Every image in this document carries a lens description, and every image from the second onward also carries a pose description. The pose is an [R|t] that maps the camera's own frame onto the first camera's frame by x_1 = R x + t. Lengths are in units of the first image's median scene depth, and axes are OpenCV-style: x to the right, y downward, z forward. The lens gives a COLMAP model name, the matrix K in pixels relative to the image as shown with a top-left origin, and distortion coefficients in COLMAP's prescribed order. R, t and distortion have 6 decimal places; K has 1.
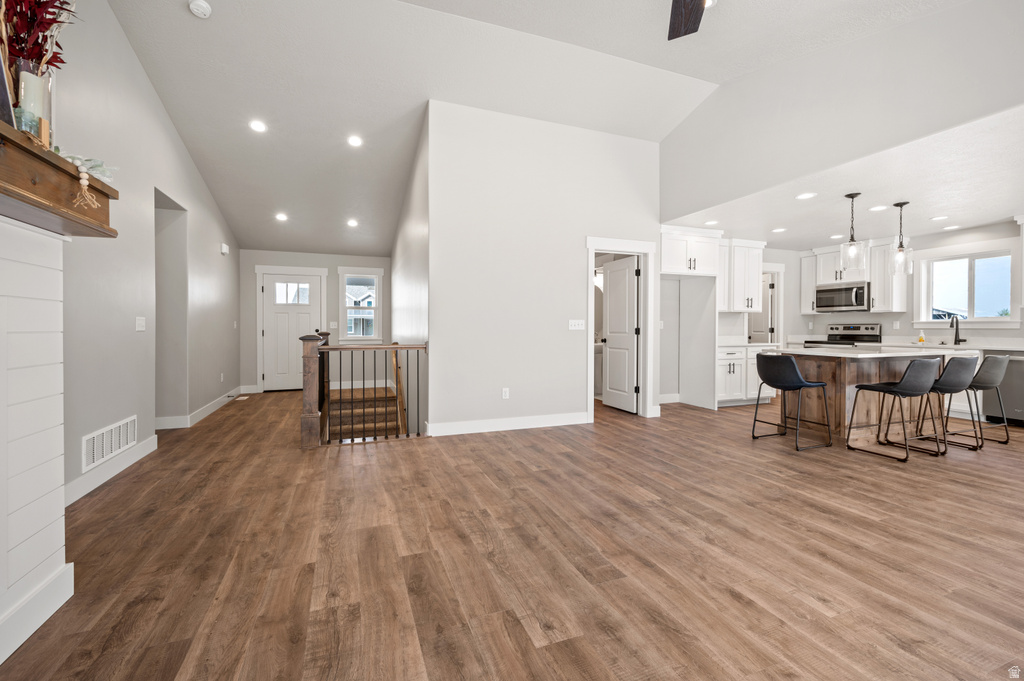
lens RADIAL K [[435.9, 0, 510.9], [0, 435.9, 330.2], [0, 0, 1]] dist [-0.001789, -0.000109]
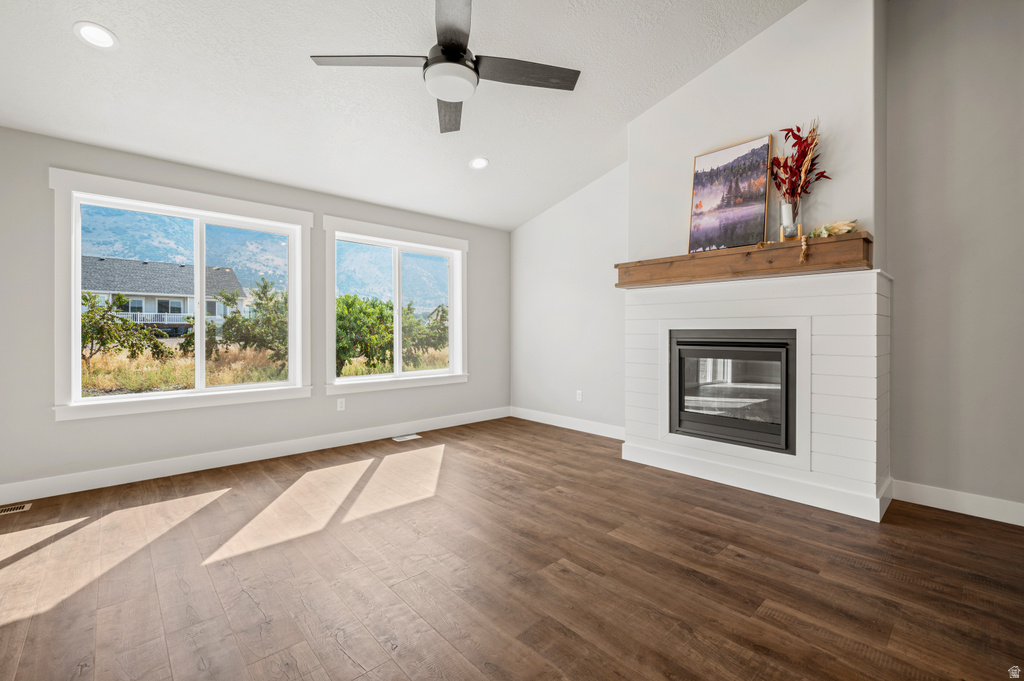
lens RADIAL K [[435.9, 0, 510.9], [0, 435.9, 330.2], [0, 0, 1]] dist [-0.001789, -0.000109]
pose [[-0.930199, -0.003986, -0.367034, 0.204259], [-0.004558, 0.999989, 0.000692, -0.002926], [0.367027, 0.002317, -0.930207, 0.621397]]
